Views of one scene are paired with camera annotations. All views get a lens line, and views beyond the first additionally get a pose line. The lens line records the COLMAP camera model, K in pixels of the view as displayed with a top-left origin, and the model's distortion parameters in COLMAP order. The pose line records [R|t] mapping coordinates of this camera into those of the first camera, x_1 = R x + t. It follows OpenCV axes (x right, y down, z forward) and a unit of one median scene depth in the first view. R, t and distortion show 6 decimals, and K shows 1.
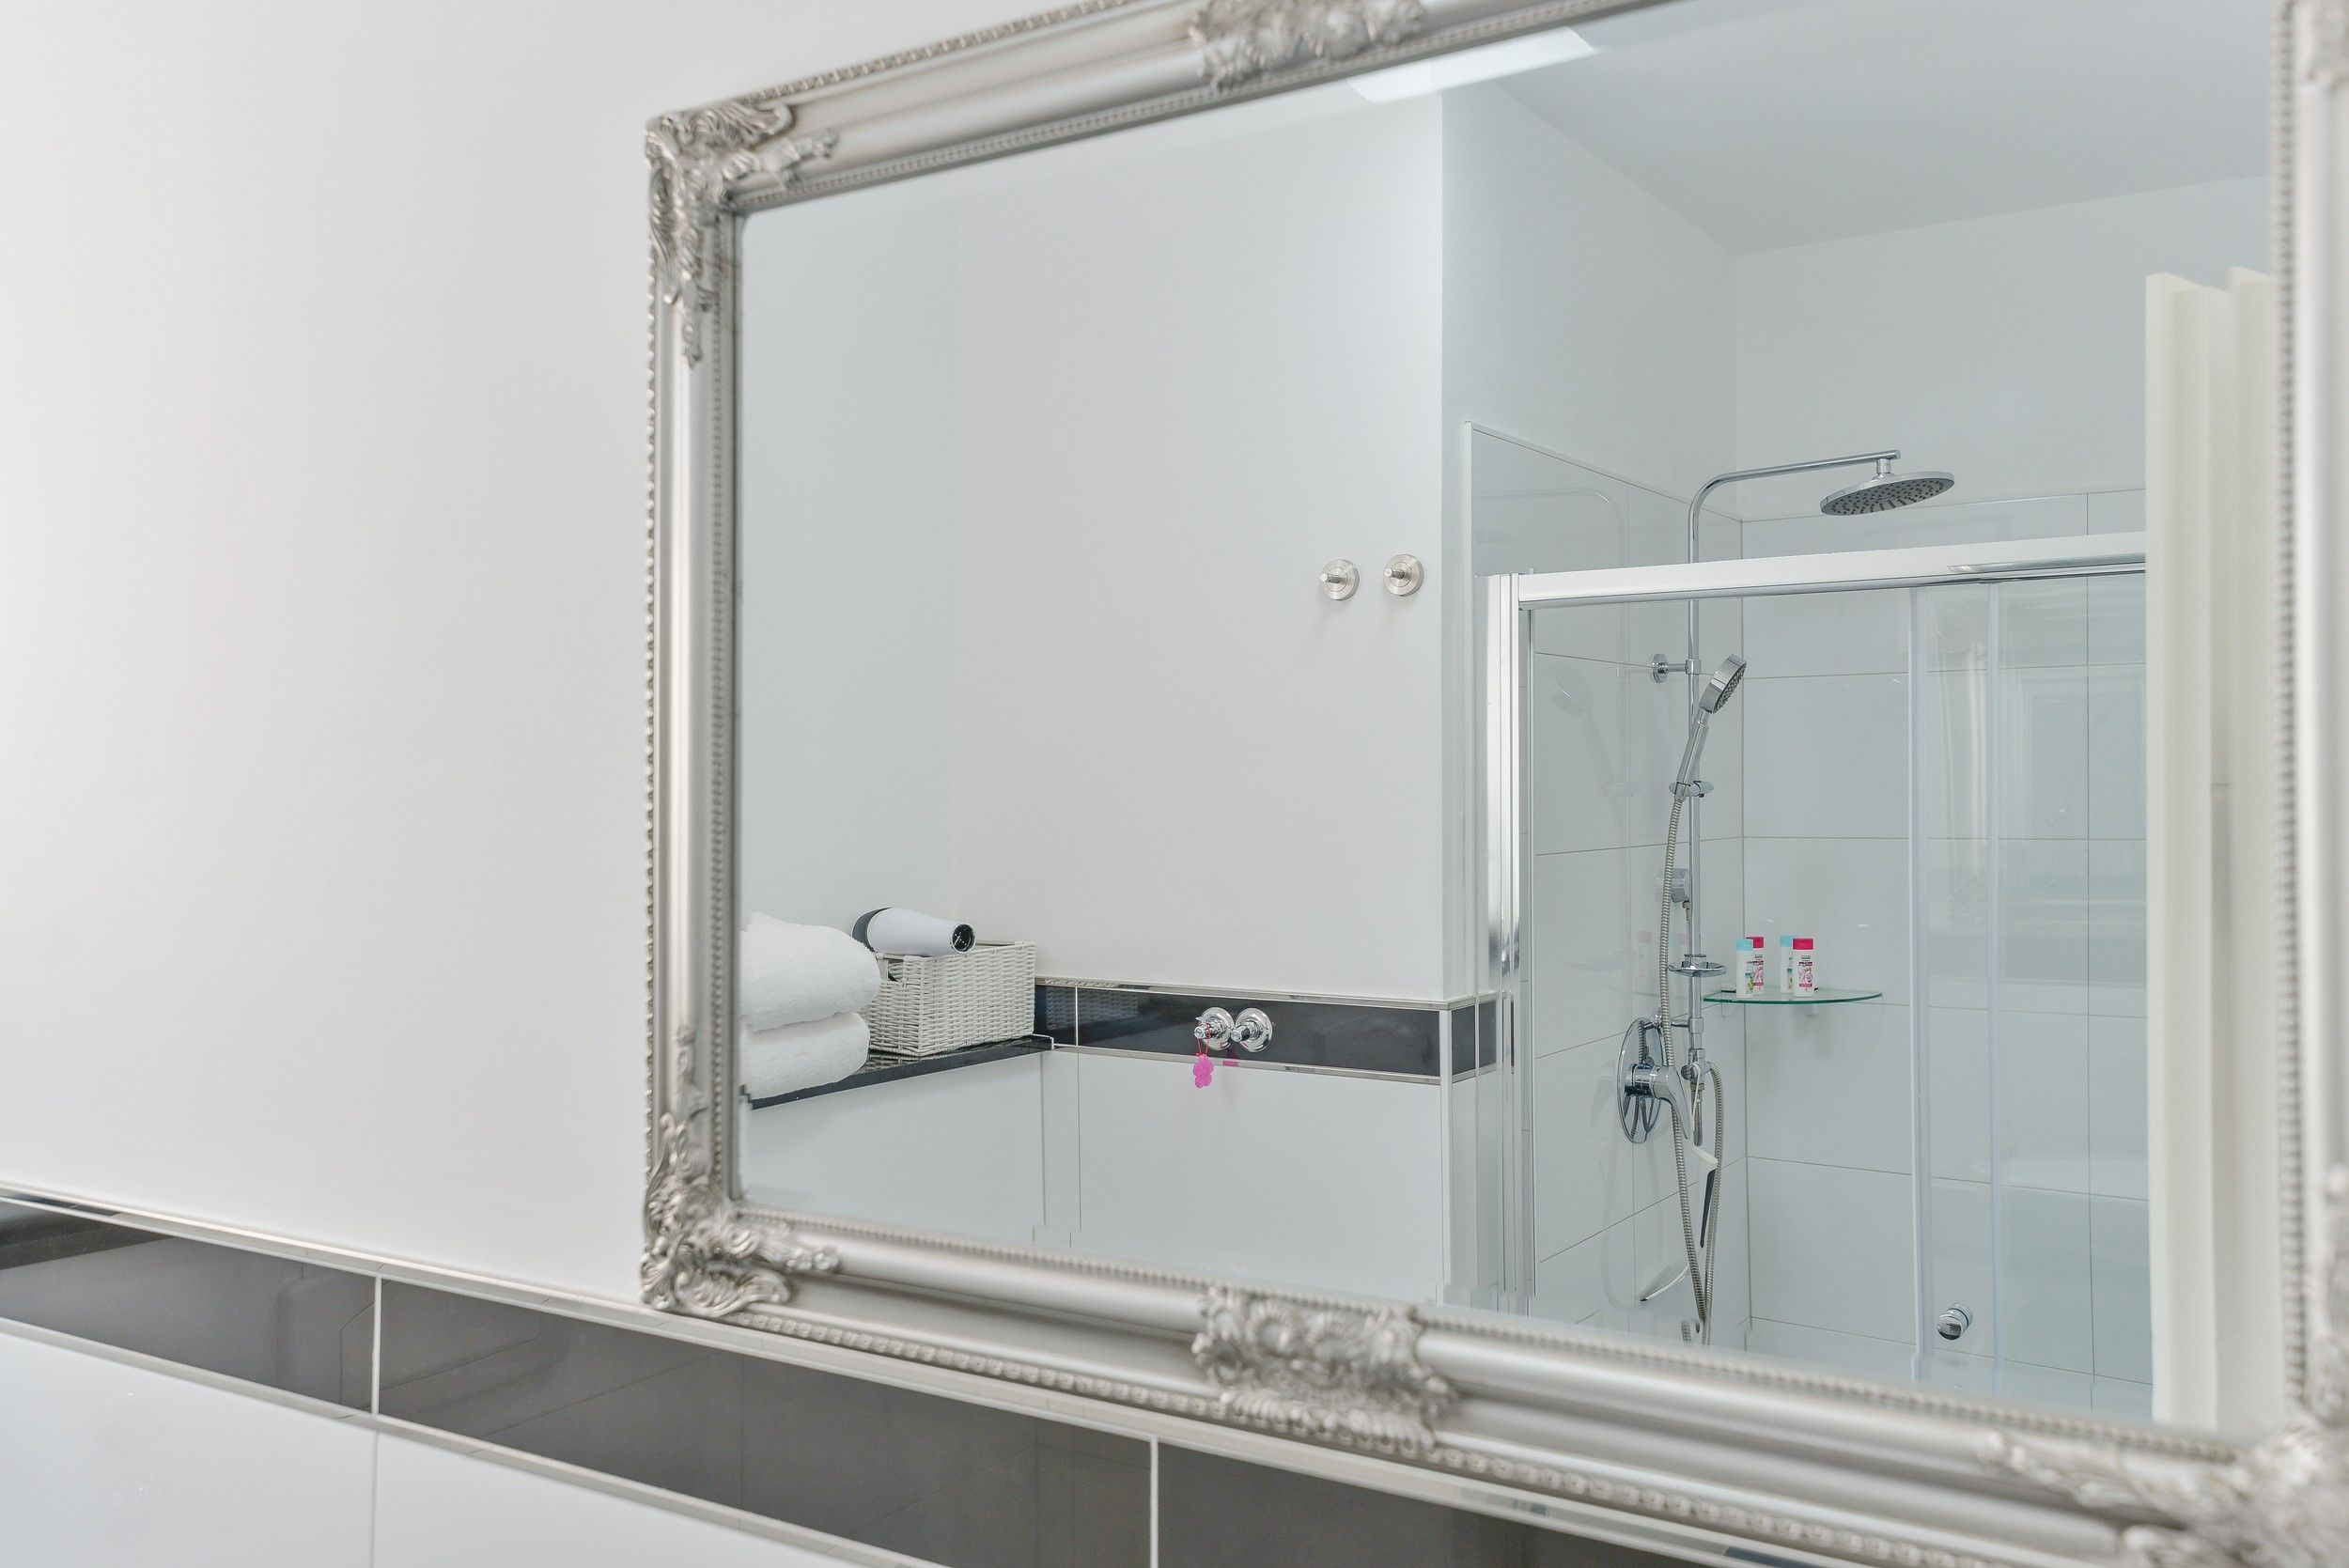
lens RADIAL K [[1978.6, 0, 1176.3], [0, 1978.6, 795.8], [0, 0, 1]] dist [0.035068, 0.000510]
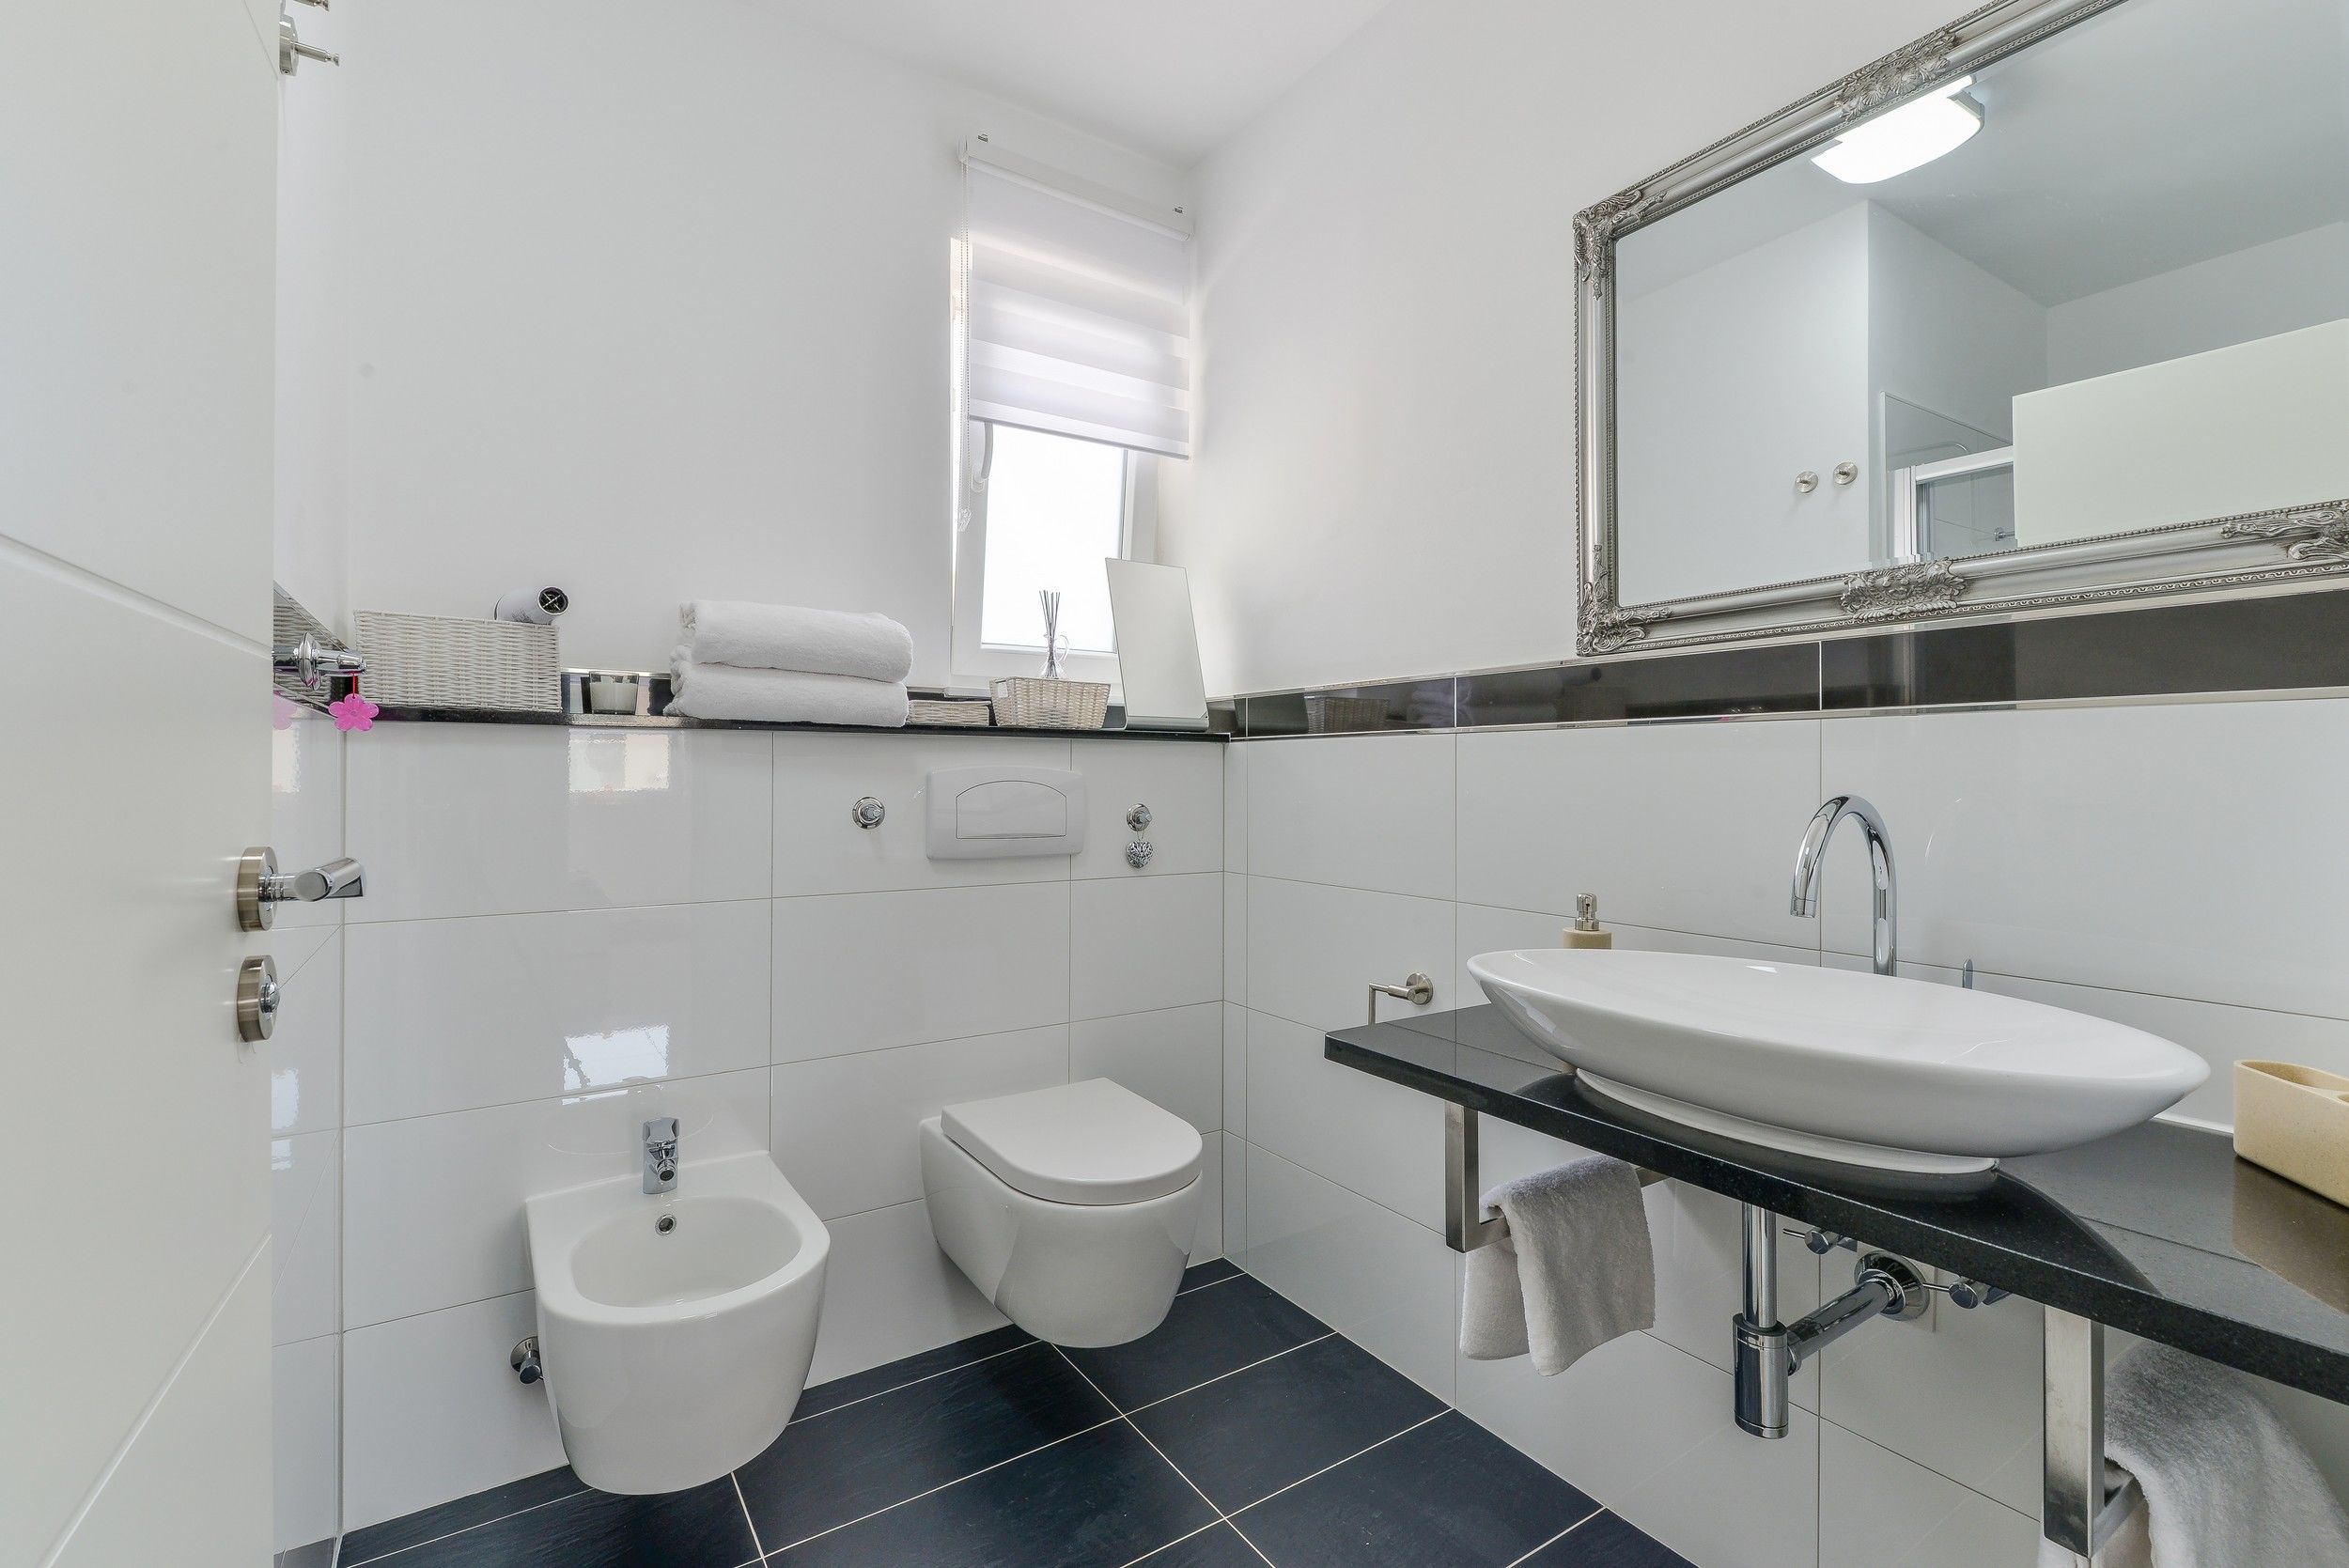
lens RADIAL K [[1046.6, 0, 1179.5], [0, 1046.6, 775.5], [0, 0, 1]] dist [0.002682, 0.000158]
pose [[0.919716, -0.007801, -0.392507, -0.212661], [0.015576, 0.999740, 0.016627, 0.395272], [0.392276, -0.021406, 0.919599, -0.536818]]
